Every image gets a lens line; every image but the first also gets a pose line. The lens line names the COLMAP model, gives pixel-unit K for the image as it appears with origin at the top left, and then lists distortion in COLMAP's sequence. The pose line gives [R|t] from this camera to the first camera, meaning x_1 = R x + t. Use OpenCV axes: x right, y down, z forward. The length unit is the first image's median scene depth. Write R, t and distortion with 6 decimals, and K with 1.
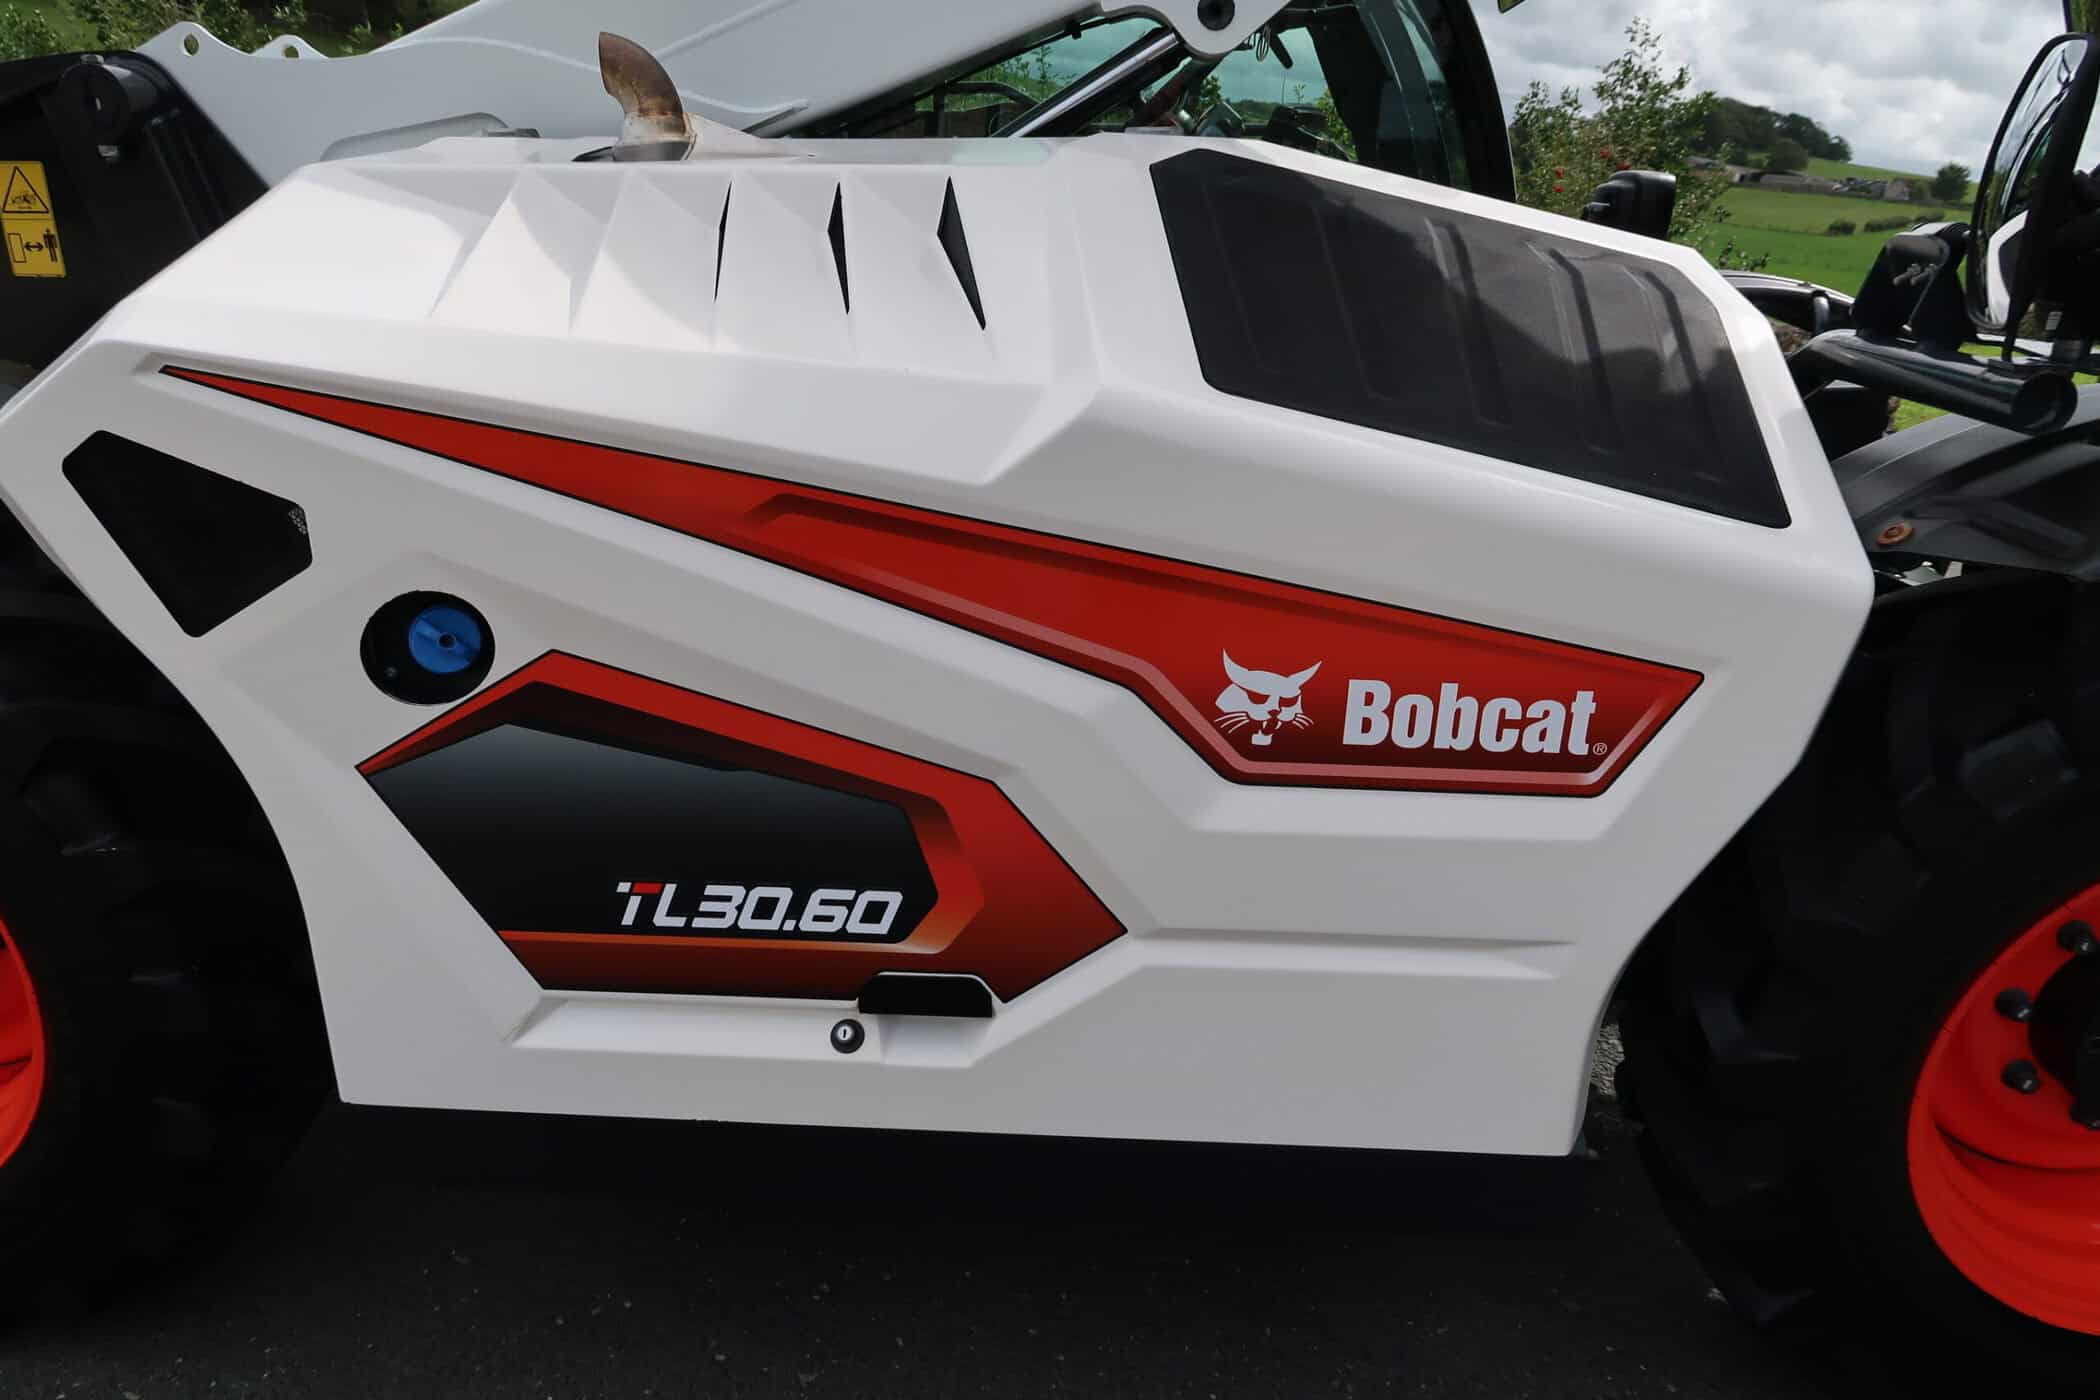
lens RADIAL K [[1455.1, 0, 1039.9], [0, 1455.1, 701.4], [0, 0, 1]] dist [-0.021379, 0.009430]
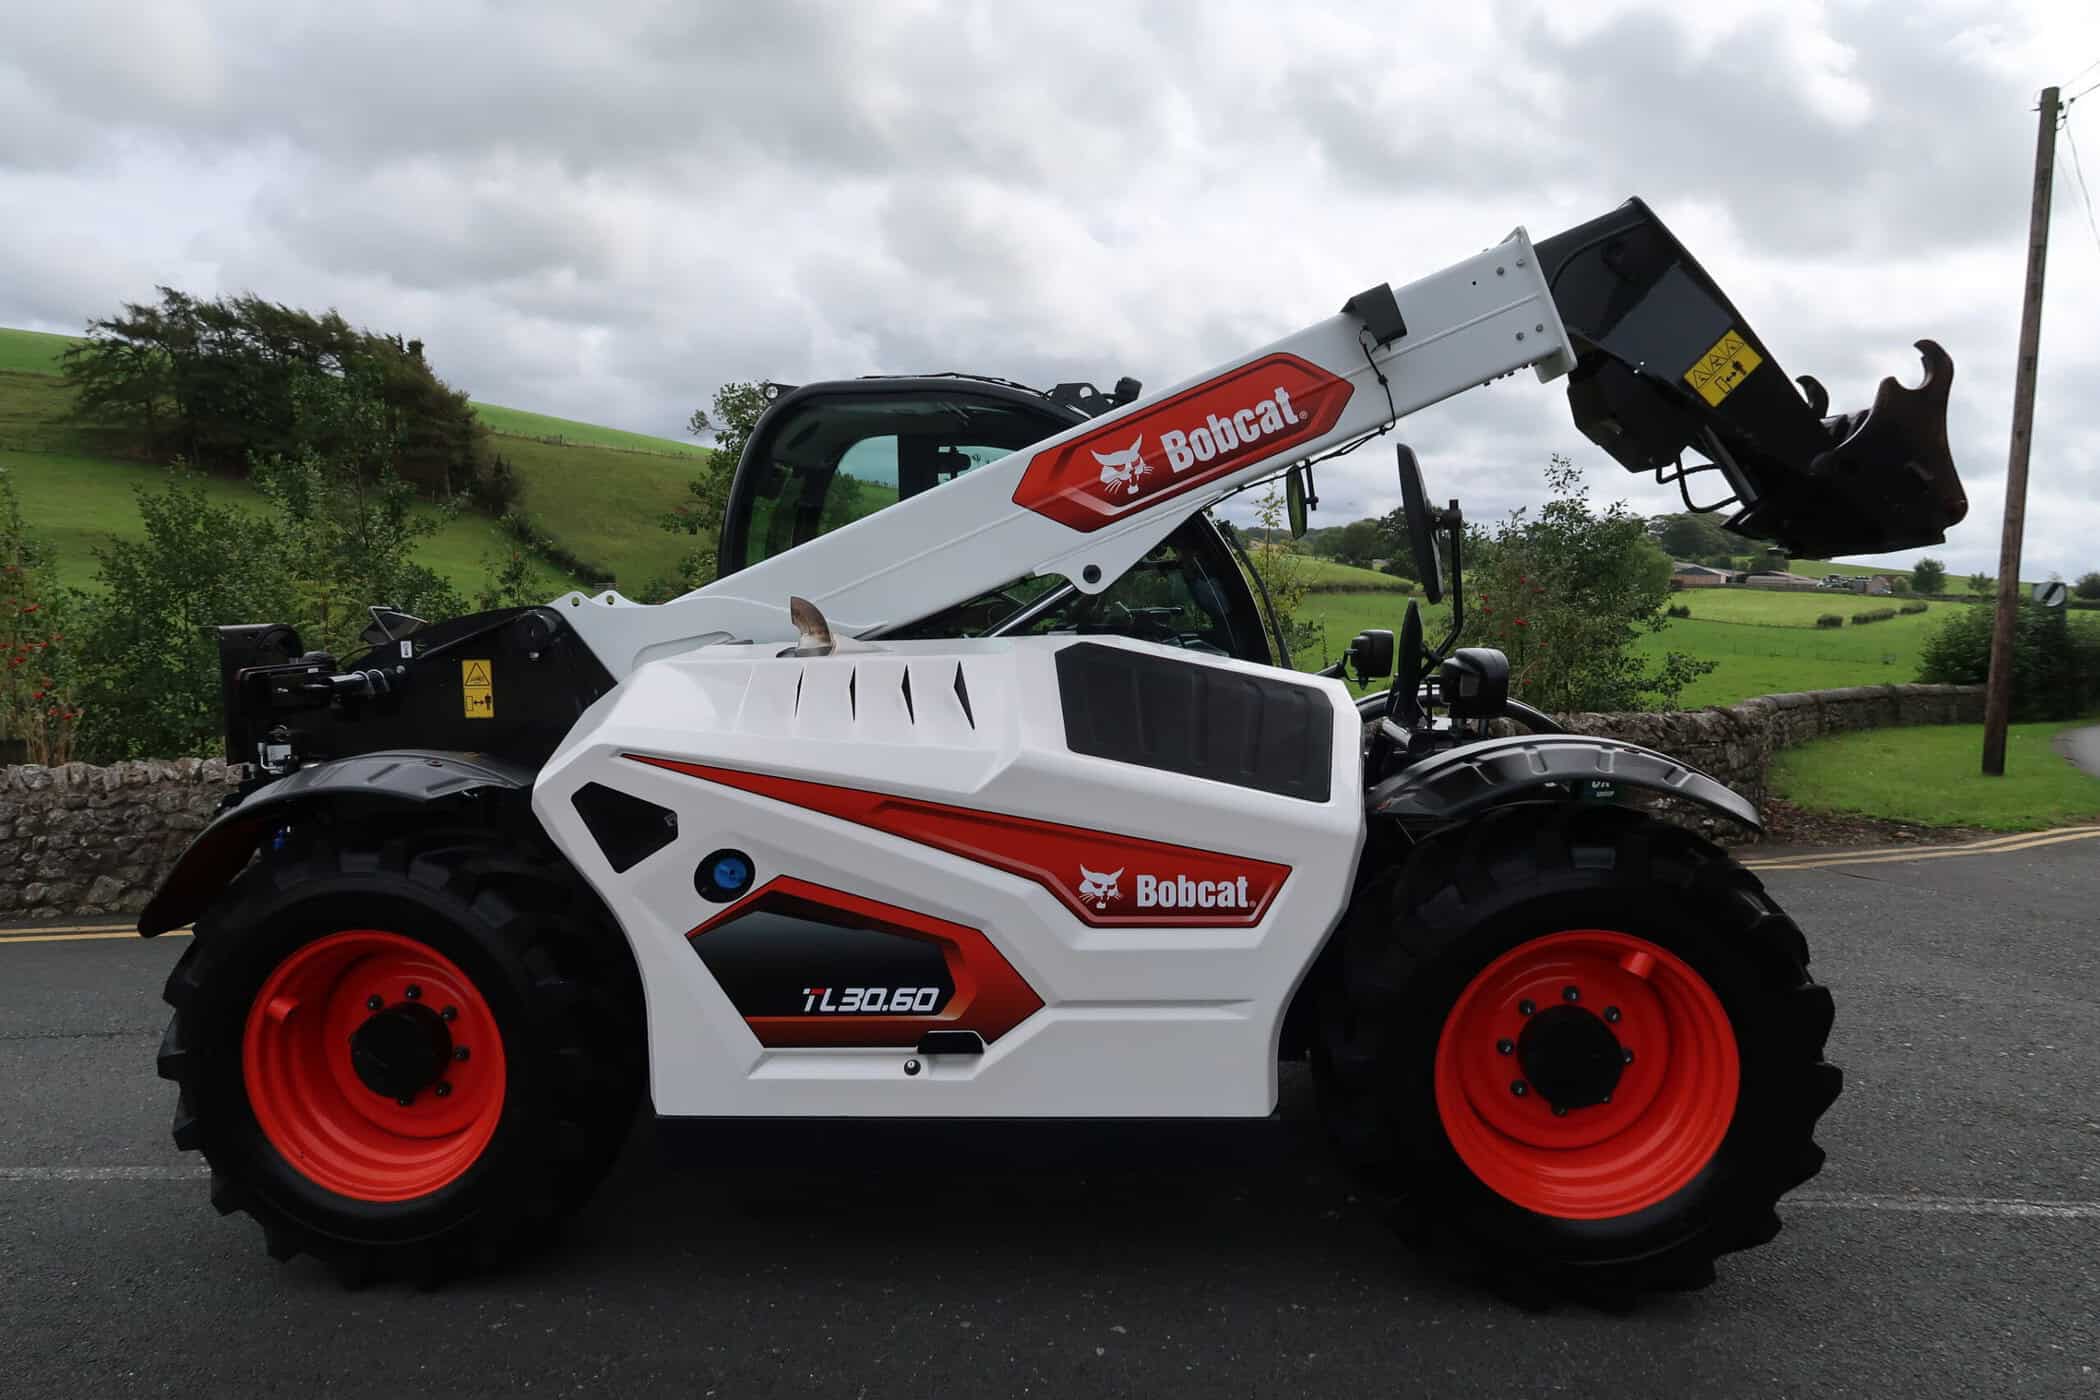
lens RADIAL K [[1455.1, 0, 1039.9], [0, 1455.1, 701.4], [0, 0, 1]] dist [-0.021379, 0.009430]
pose [[0.999422, -0.029661, -0.016631, 0.098963], [0.023966, 0.961341, -0.274315, 0.311201], [0.024125, 0.273757, 0.961496, -1.135517]]
